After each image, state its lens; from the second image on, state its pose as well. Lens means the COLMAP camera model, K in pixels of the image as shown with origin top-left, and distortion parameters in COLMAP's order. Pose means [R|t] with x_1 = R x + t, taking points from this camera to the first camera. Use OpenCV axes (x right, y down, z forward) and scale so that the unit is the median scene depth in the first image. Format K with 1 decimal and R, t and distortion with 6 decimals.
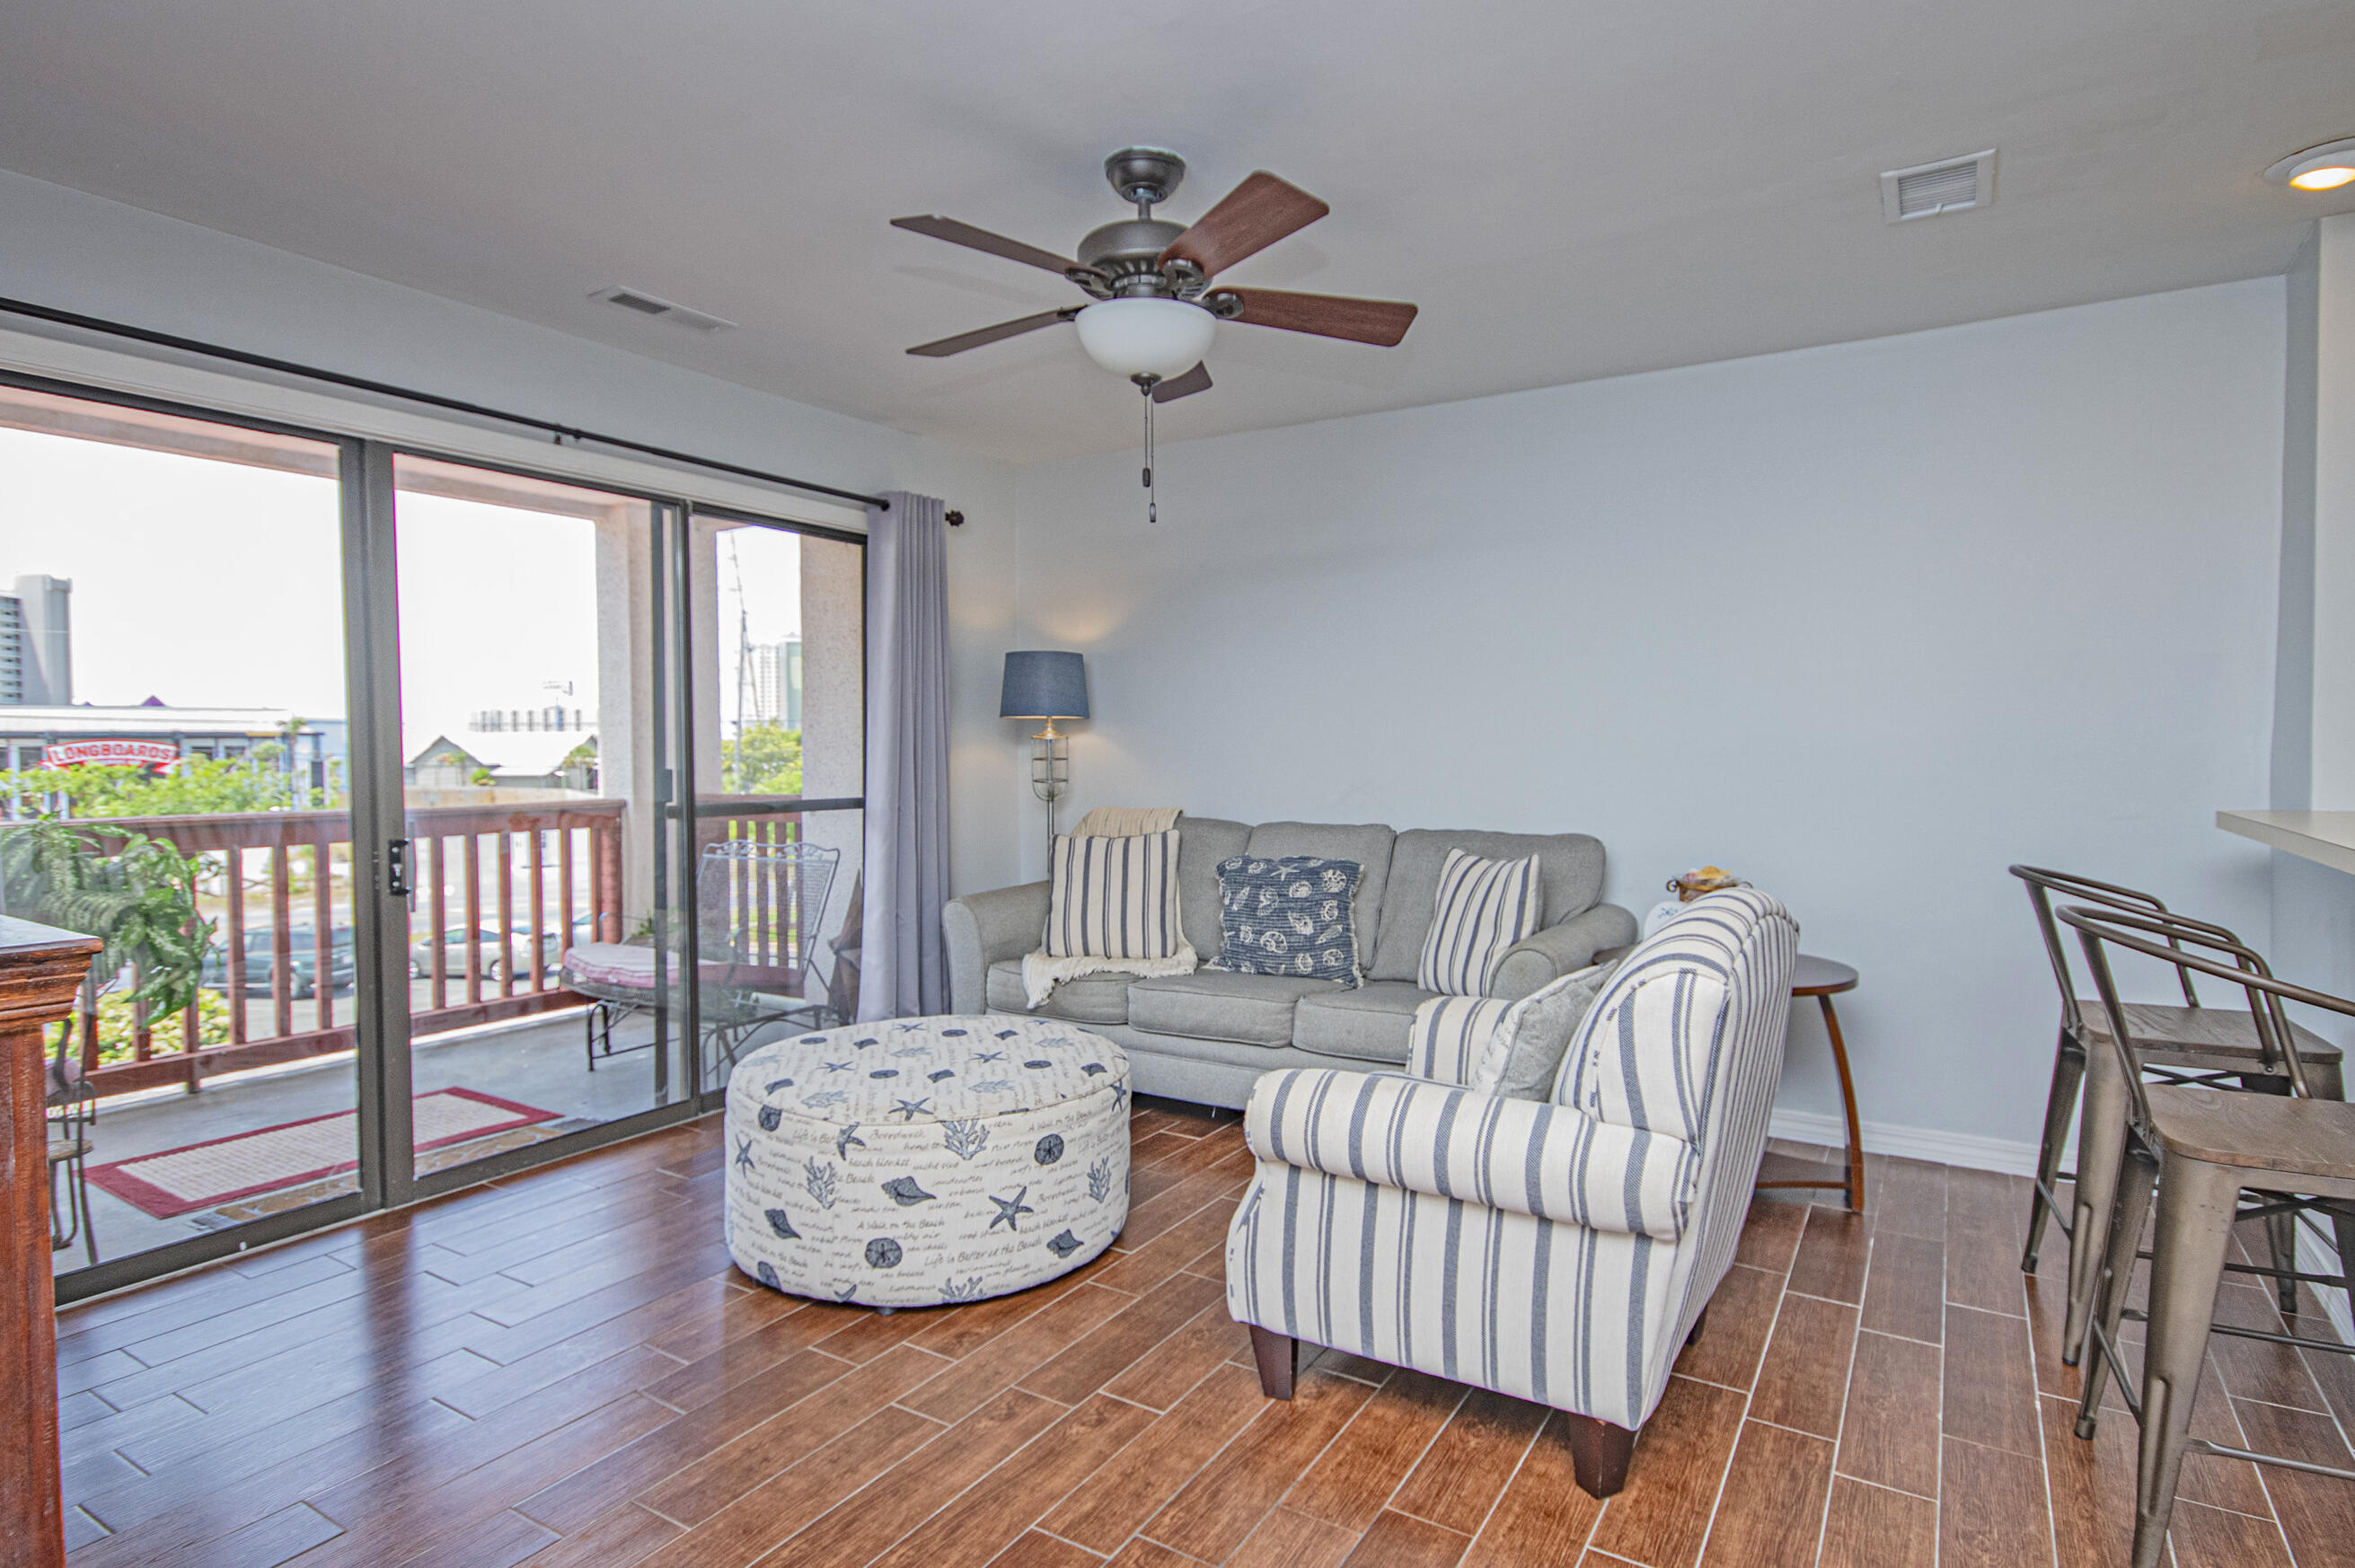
lens RADIAL K [[1246.6, 0, 1188.1], [0, 1246.6, 779.6], [0, 0, 1]] dist [0.018449, 0.000342]
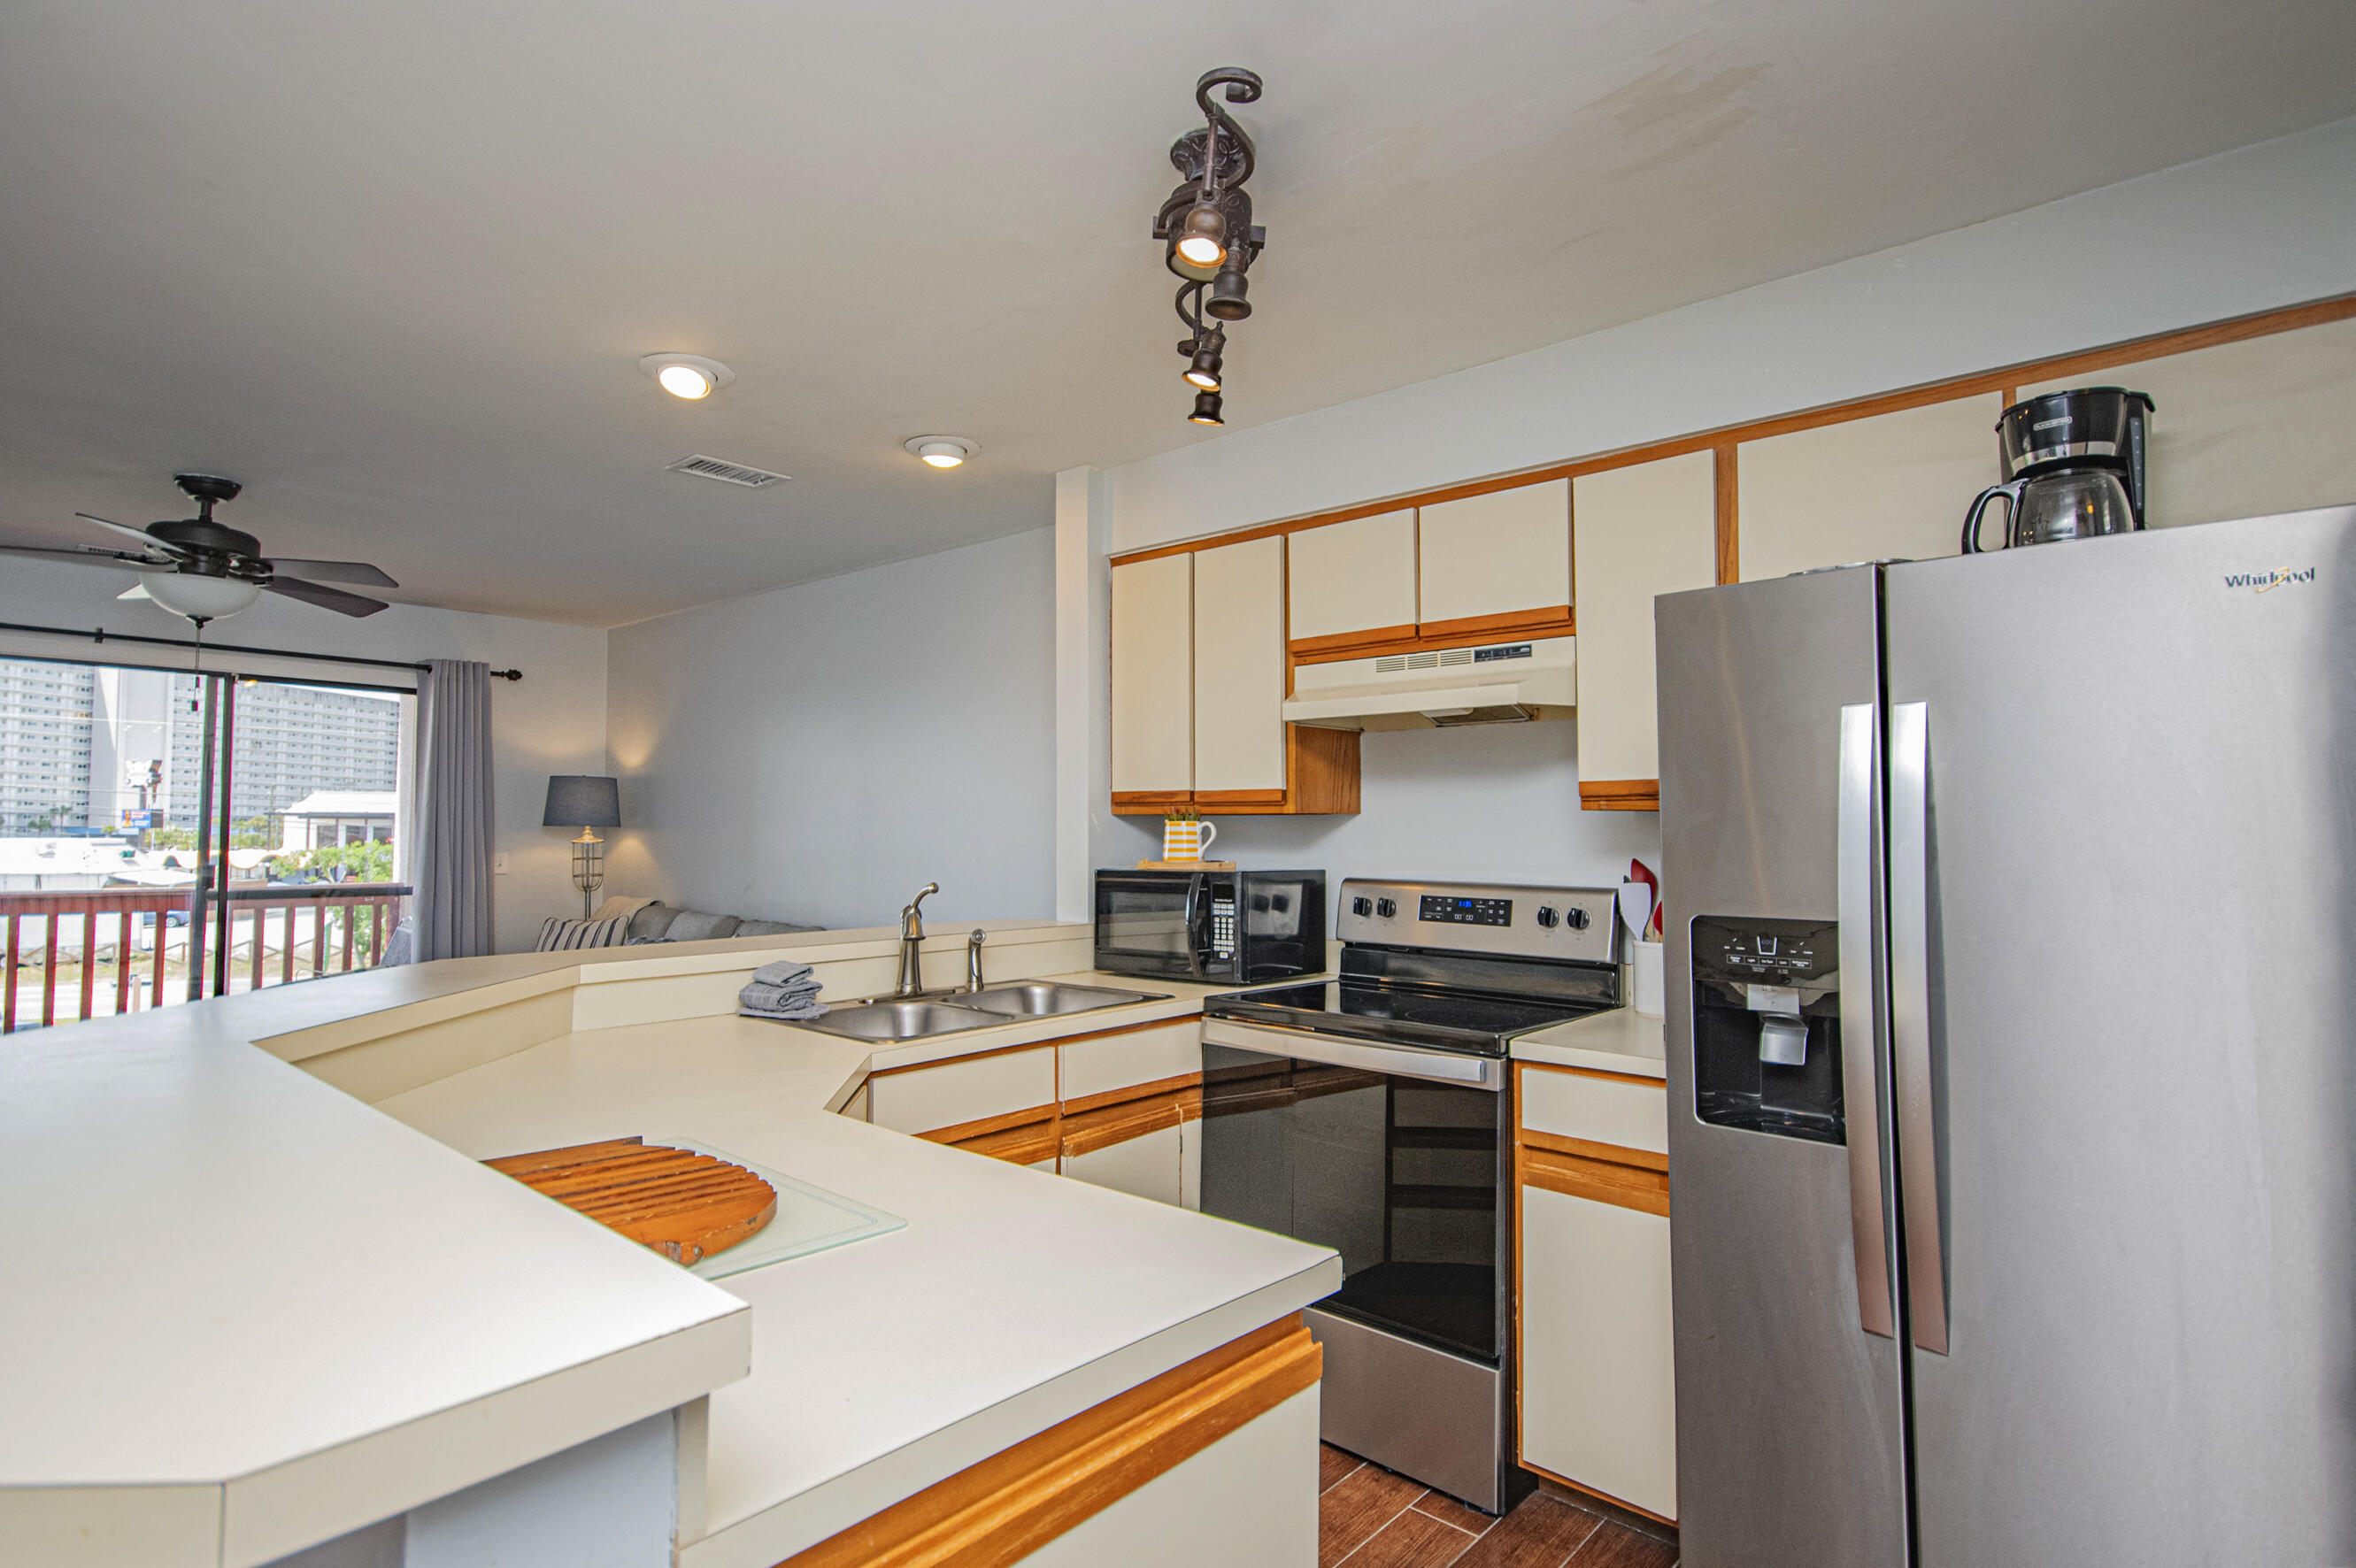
lens RADIAL K [[1202.2, 0, 1188.8], [0, 1202.2, 788.4], [0, 0, 1]] dist [0.015048, -0.000586]
pose [[0.985326, 0.004456, -0.170623, 0.879103], [-0.015247, 0.997961, -0.061984, -0.026265], [0.169998, 0.063676, 0.983385, -0.146472]]
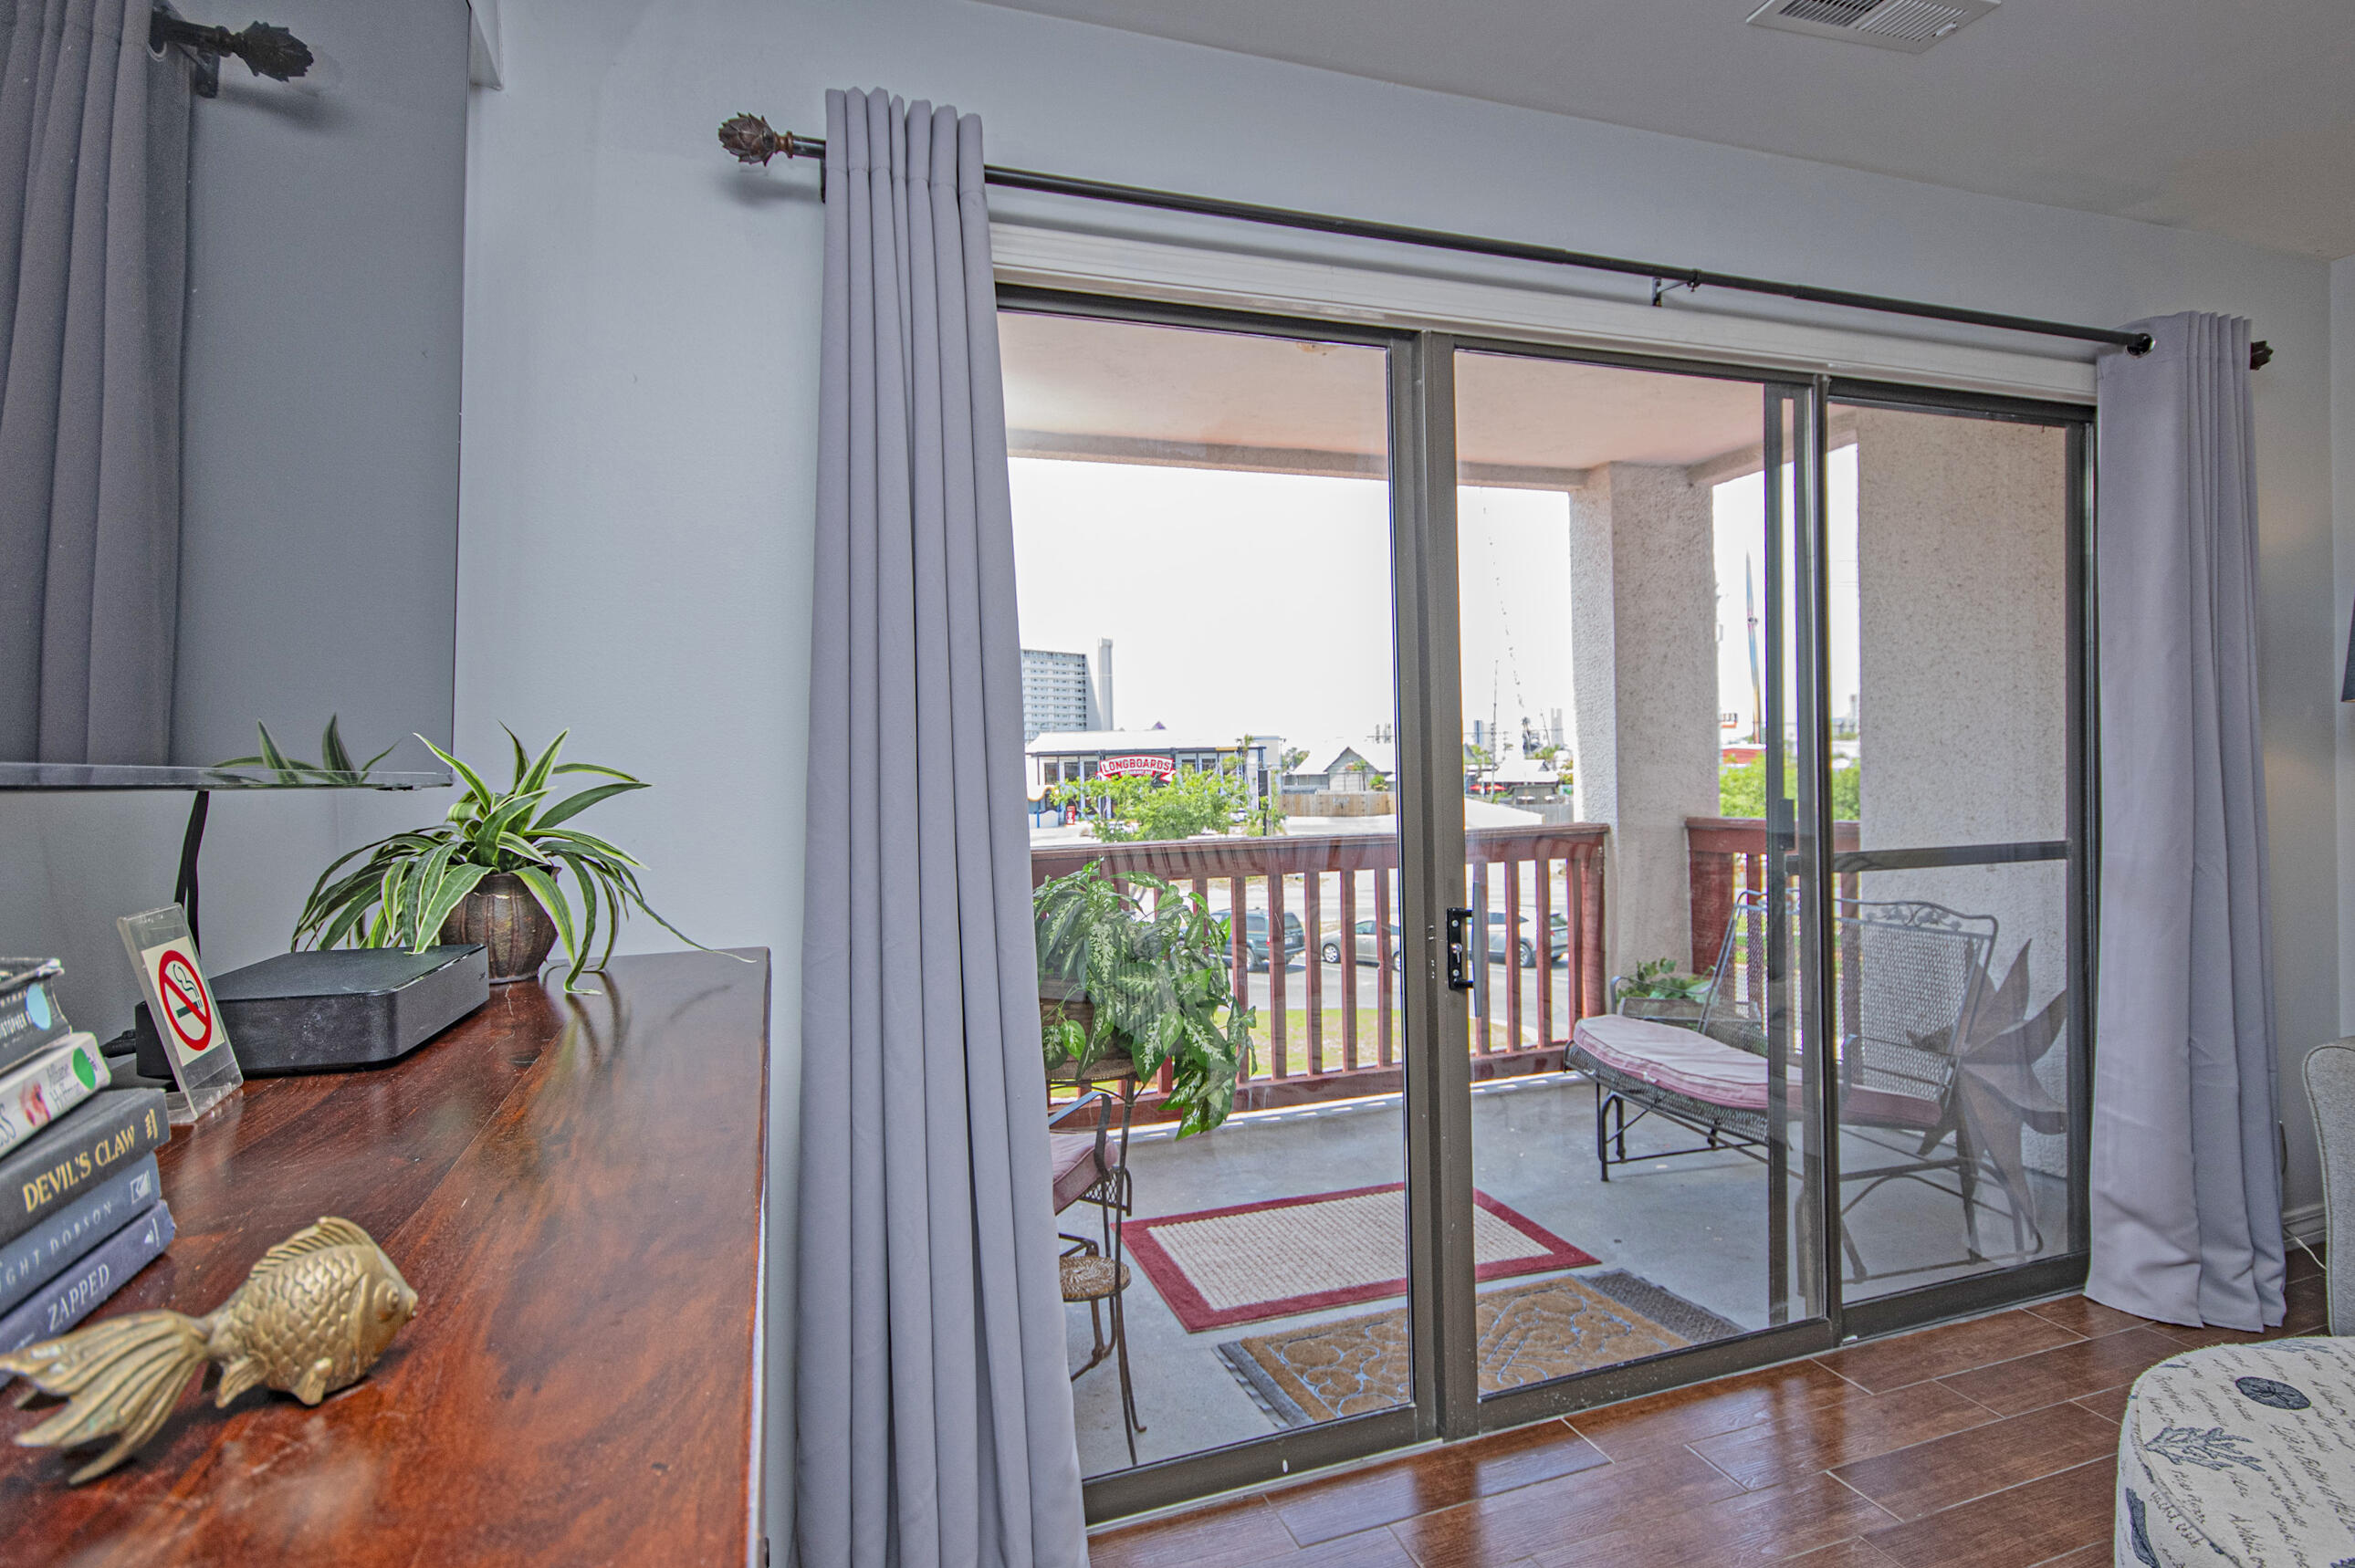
lens RADIAL K [[1237.9, 0, 1191.3], [0, 1237.9, 788.9], [0, 0, 1]] dist [0.001280, 0.000259]
pose [[0.789734, 0.000721, -0.613448, -0.265875], [0.001788, 0.999992, 0.003476, -0.016706], [0.613446, -0.003842, 0.789727, 0.304457]]
